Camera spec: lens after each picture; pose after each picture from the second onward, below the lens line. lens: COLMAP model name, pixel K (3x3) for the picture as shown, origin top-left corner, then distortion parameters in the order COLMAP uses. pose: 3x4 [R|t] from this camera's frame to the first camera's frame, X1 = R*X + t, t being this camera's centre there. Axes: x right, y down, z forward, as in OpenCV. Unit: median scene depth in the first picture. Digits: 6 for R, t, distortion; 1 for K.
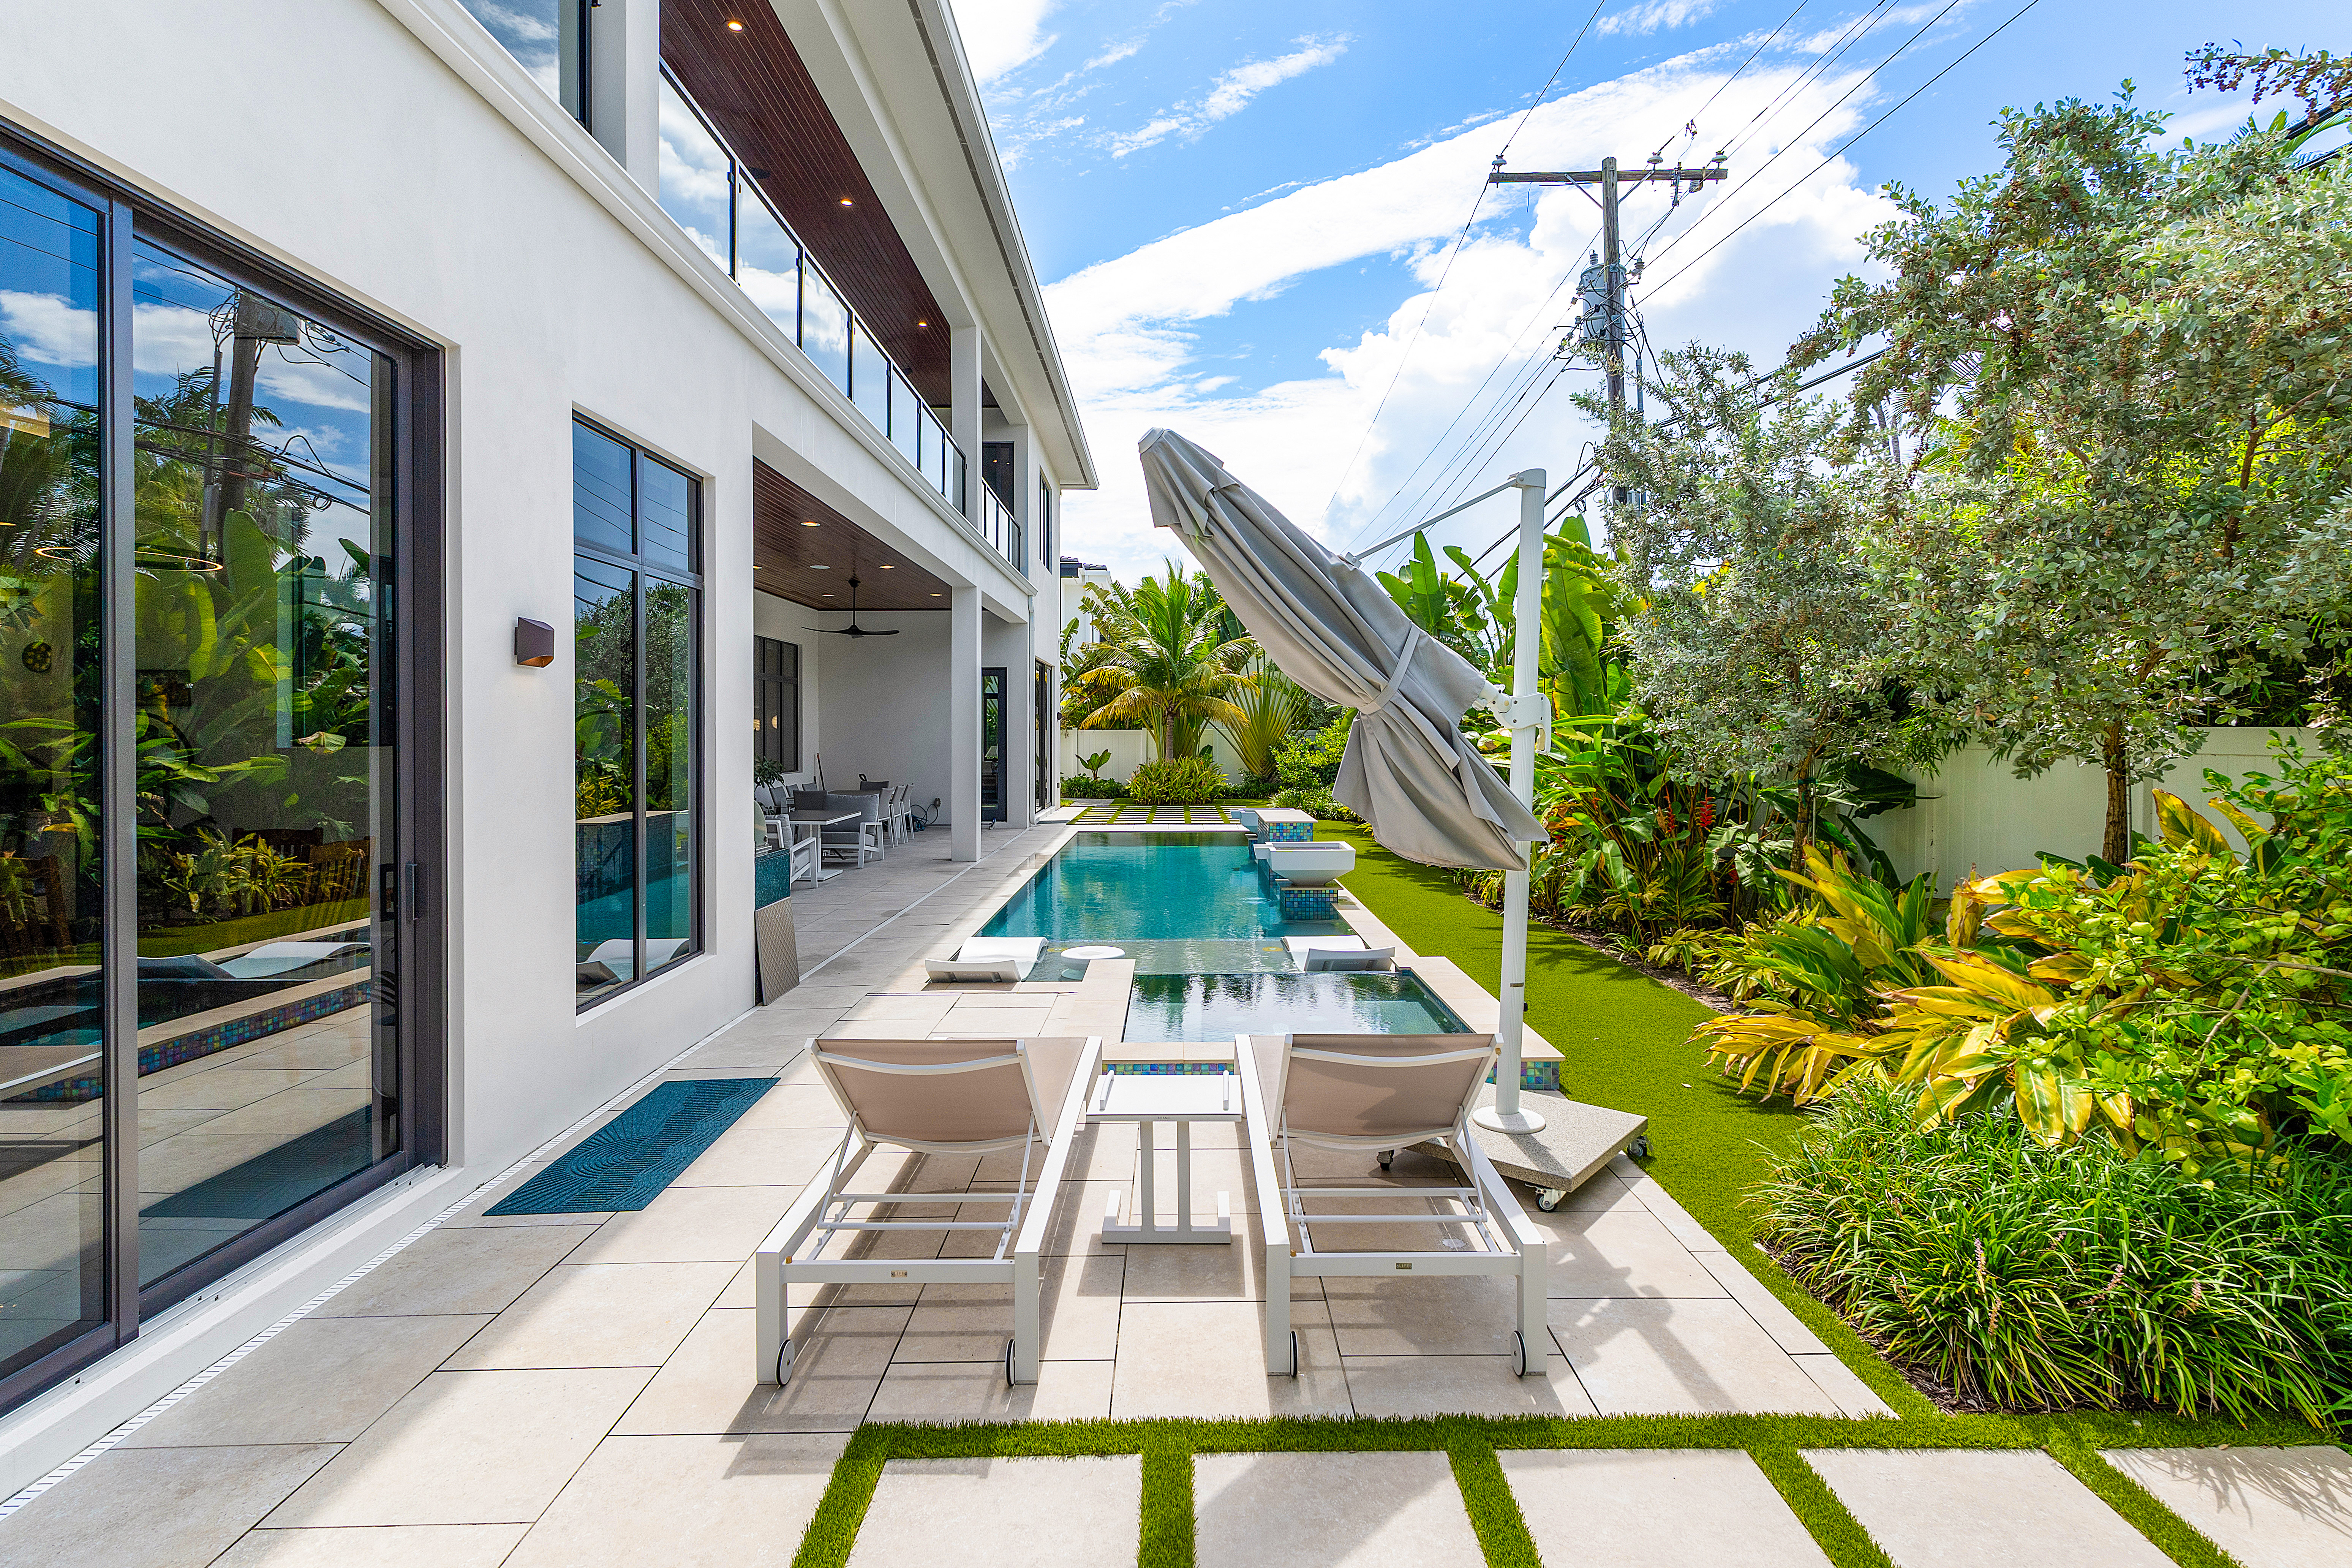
lens RADIAL K [[1205.4, 0, 1203.6], [0, 1205.4, 746.7], [0, 0, 1]] dist [-0.000886, -0.000137]
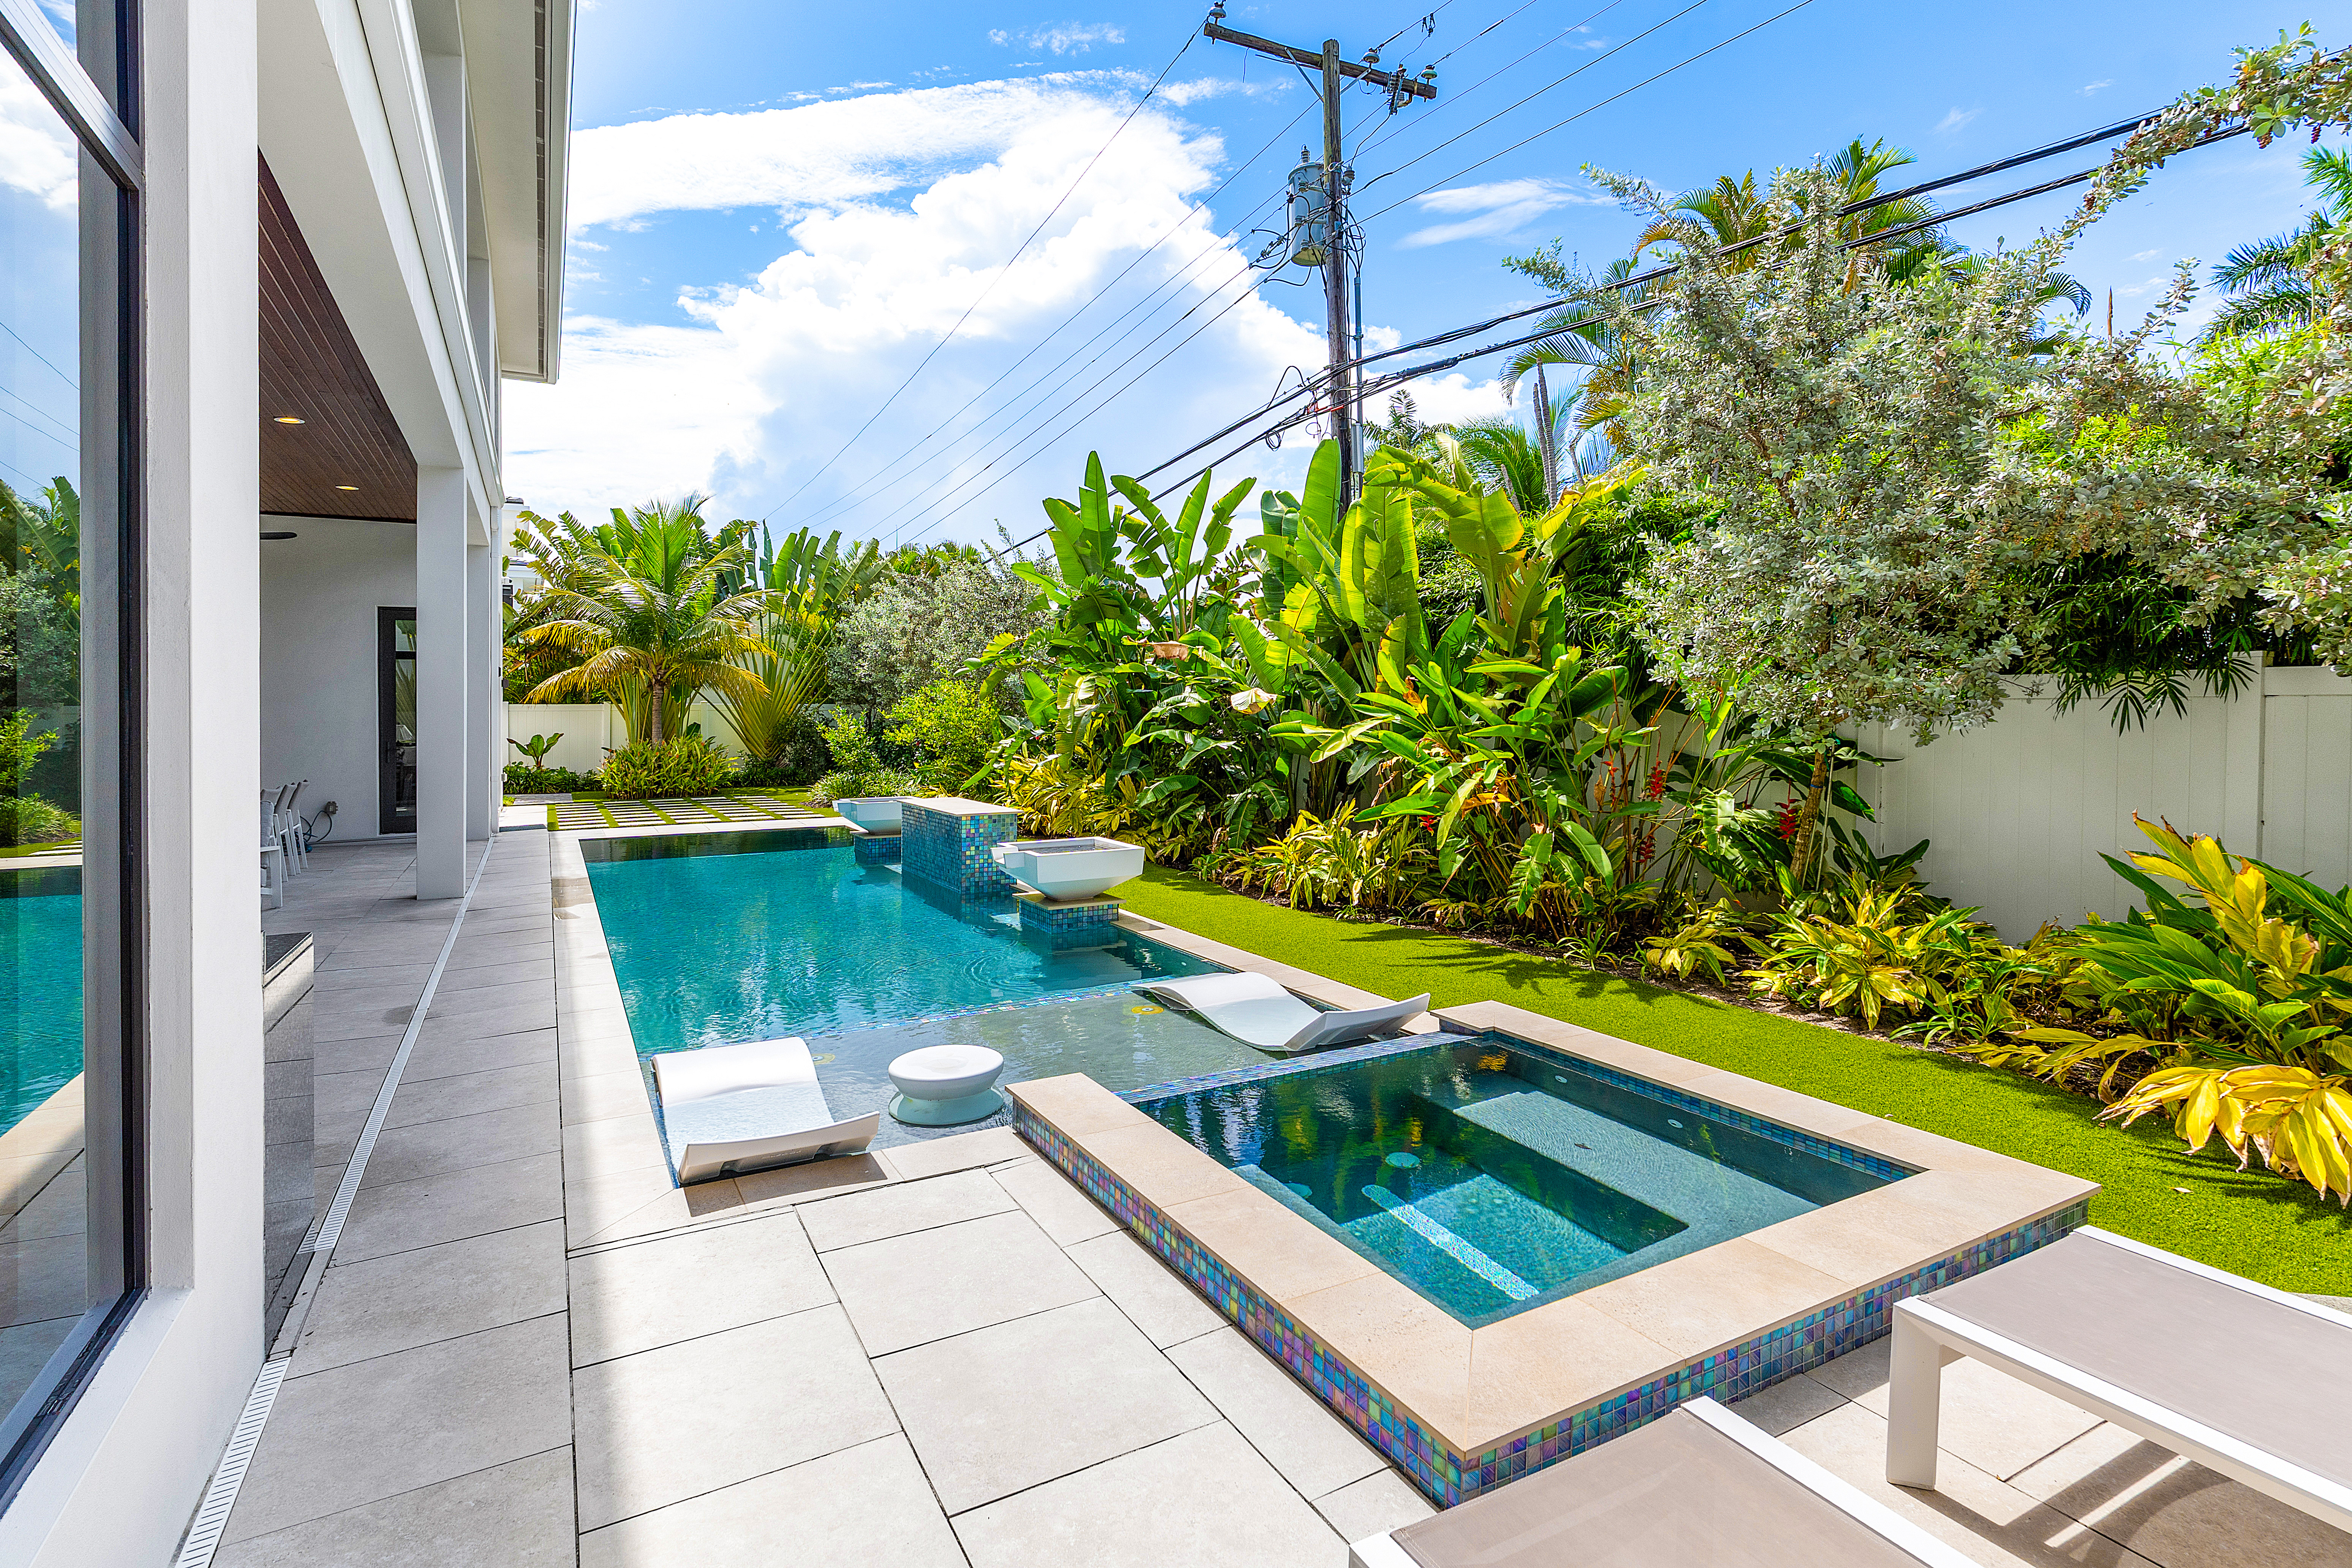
lens RADIAL K [[1205.4, 0, 1204.1], [0, 1205.4, 717.5], [0, 0, 1]] dist [-0.000886, -0.000137]
pose [[0.879991, -0.013171, 0.474807, -0.149723], [0.015682, 0.999876, -0.001330, 0.003904], [-0.474731, 0.008617, 0.880089, 0.240378]]
